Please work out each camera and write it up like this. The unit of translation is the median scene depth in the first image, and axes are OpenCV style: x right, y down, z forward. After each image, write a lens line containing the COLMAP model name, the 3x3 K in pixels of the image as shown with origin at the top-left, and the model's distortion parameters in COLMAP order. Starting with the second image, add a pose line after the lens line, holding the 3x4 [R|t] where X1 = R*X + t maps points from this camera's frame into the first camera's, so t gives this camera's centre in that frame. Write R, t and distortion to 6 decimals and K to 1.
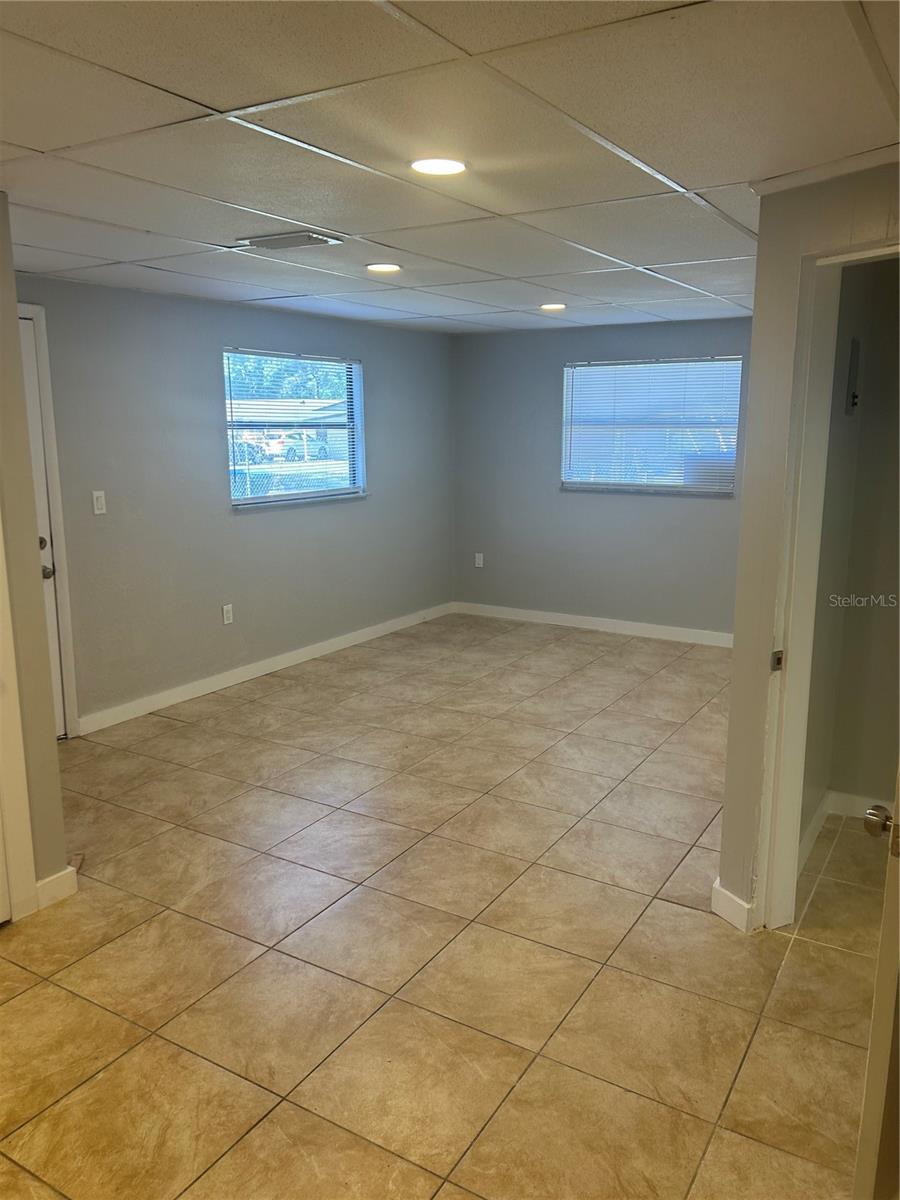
lens RADIAL K [[901.2, 0, 450.0], [0, 901.2, 600.0], [0, 0, 1]] dist [0.078339, -0.088779]
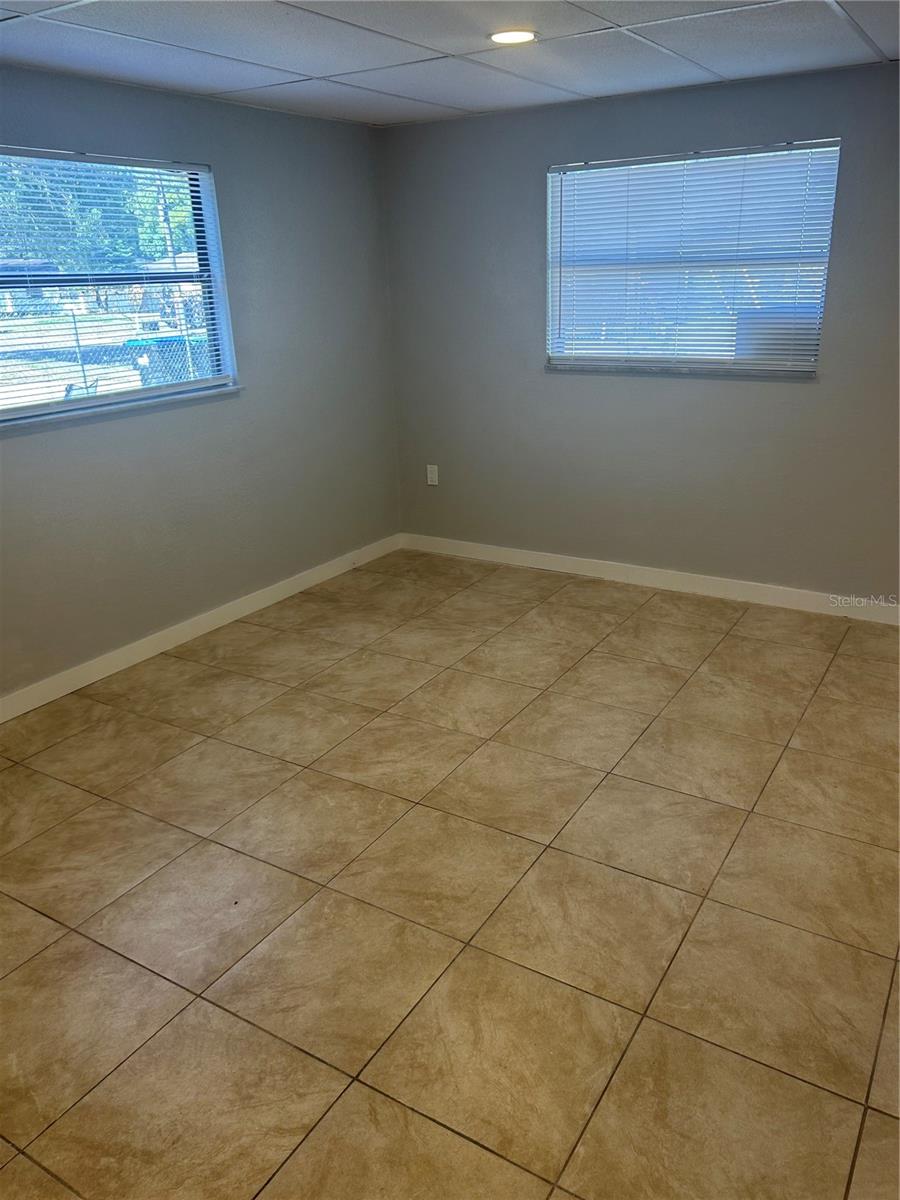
lens RADIAL K [[900.1, 0, 464.1], [0, 900.1, 586.3], [0, 0, 1]] dist [0.071468, -0.110022]
pose [[0.999628, -0.027209, -0.002007, 0.070427], [0.027220, 0.989629, 0.141047, -0.071166], [-0.001851, -0.141049, 0.990001, 0.381737]]
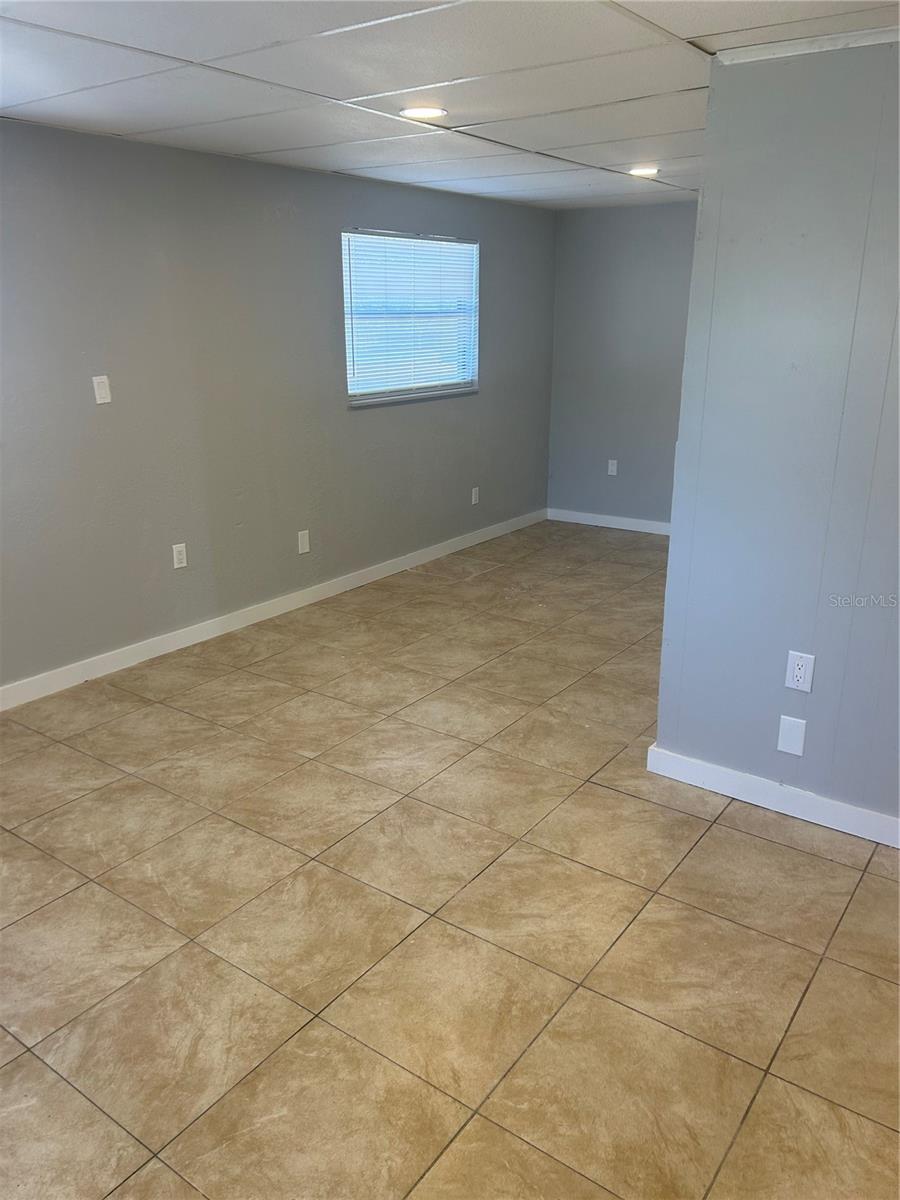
lens RADIAL K [[901.2, 0, 450.0], [0, 901.2, 600.0], [0, 0, 1]] dist [0.078339, -0.088779]
pose [[0.069466, -0.297346, 0.952239, -0.250968], [0.192379, 0.940621, 0.279684, -0.136219], [-0.978859, 0.163762, 0.122544, 0.718311]]
